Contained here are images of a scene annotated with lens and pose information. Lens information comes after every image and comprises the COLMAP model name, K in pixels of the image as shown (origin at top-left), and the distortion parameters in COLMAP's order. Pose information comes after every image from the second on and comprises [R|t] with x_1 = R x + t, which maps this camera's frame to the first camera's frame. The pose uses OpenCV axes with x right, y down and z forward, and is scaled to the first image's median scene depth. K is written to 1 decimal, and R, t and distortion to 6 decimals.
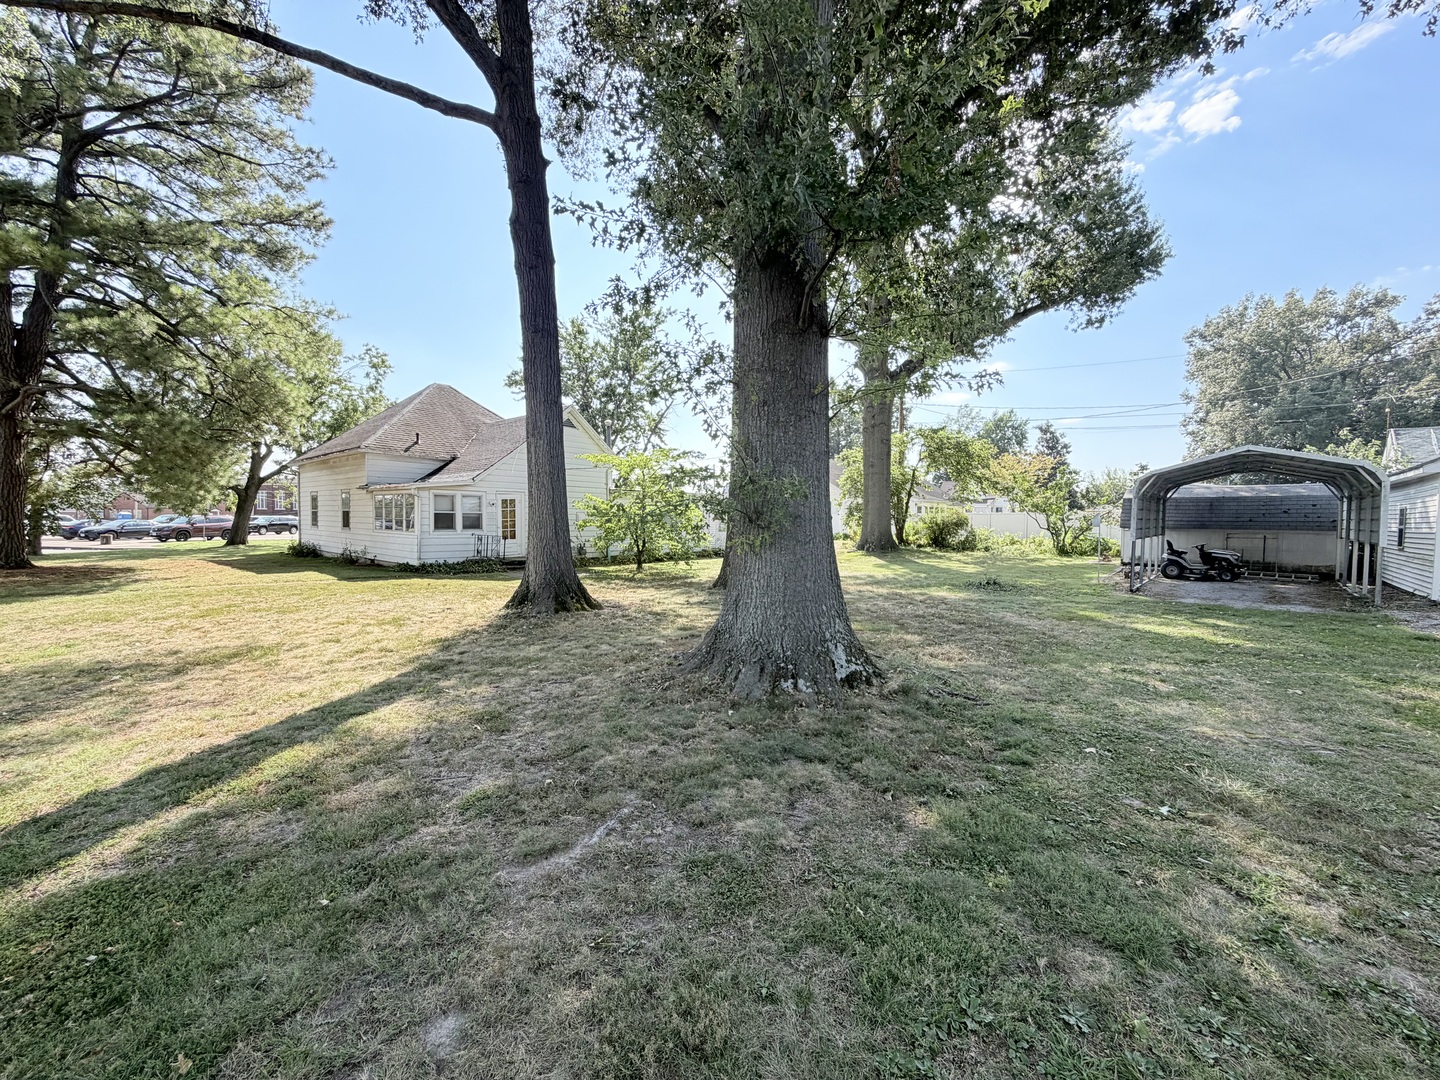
lens RADIAL K [[574.3, 0, 716.5], [0, 574.3, 540.4], [0, 0, 1]] dist [-0.000253, 0.000565]
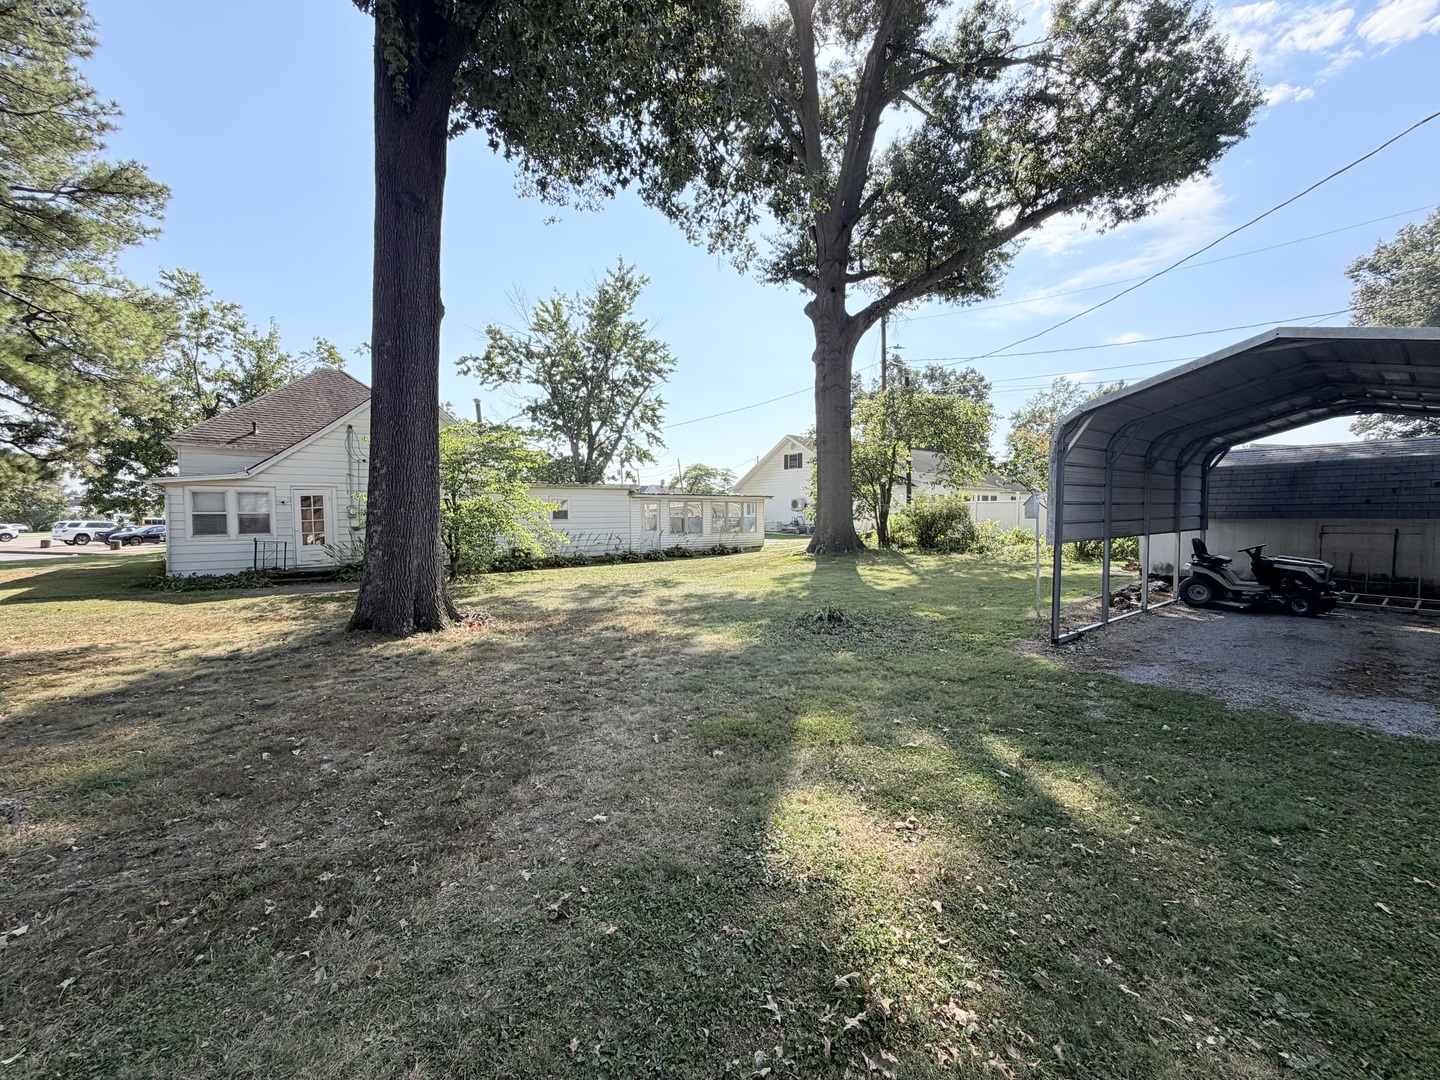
lens RADIAL K [[574.3, 0, 716.5], [0, 574.3, 540.4], [0, 0, 1]] dist [-0.000253, 0.000565]
pose [[0.986061, -0.010684, -0.166038, 0.337636], [0.011939, 0.999907, 0.006563, -0.007092], [0.165953, -0.008453, 0.986097, 0.293350]]
